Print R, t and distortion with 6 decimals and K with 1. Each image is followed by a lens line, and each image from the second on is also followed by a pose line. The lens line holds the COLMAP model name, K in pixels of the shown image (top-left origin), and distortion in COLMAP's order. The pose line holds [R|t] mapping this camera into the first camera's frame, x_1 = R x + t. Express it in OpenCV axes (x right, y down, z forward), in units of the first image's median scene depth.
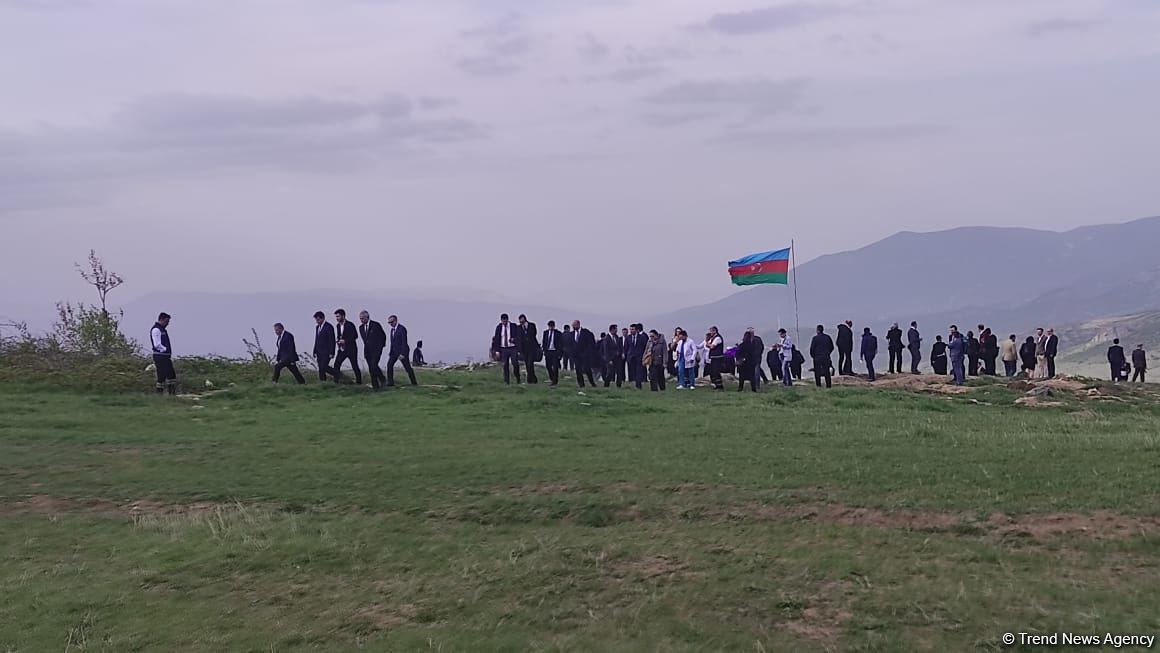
lens RADIAL K [[840.9, 0, 580.0], [0, 840.9, 326.5], [0, 0, 1]] dist [0.060145, -0.057048]
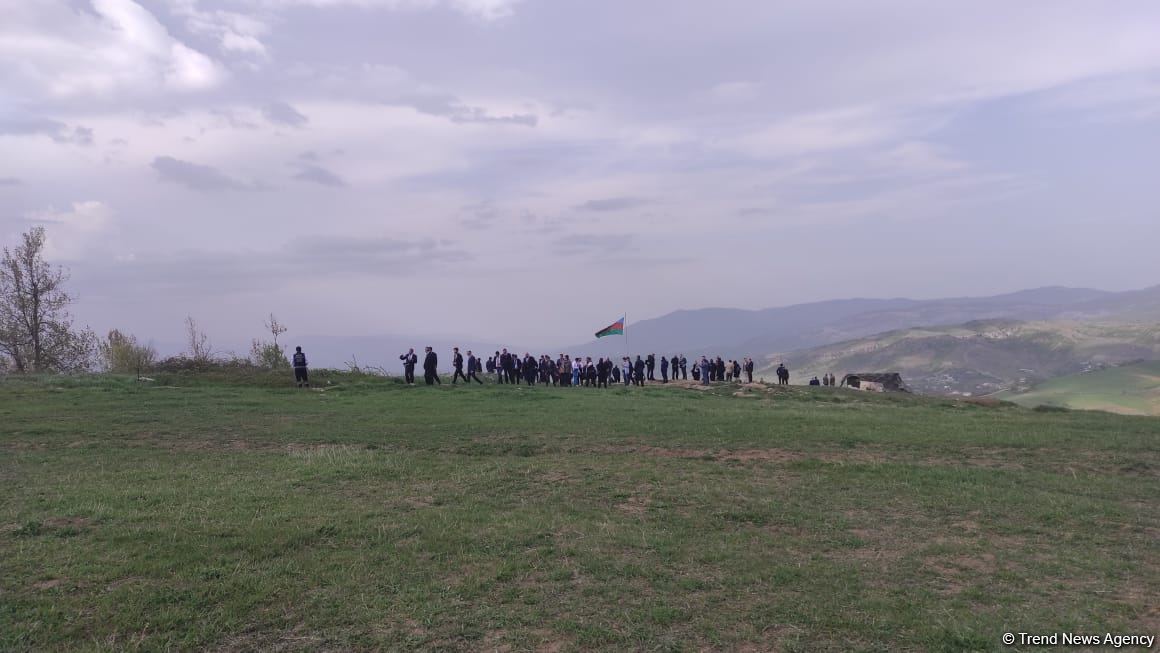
lens RADIAL K [[840.9, 0, 580.0], [0, 840.9, 326.5], [0, 0, 1]] dist [0.060145, -0.057048]
pose [[0.987233, 0.015953, 0.158480, -0.172835], [-0.013878, 0.999803, -0.014190, -0.040779], [-0.158675, 0.011809, 0.987260, -0.971242]]
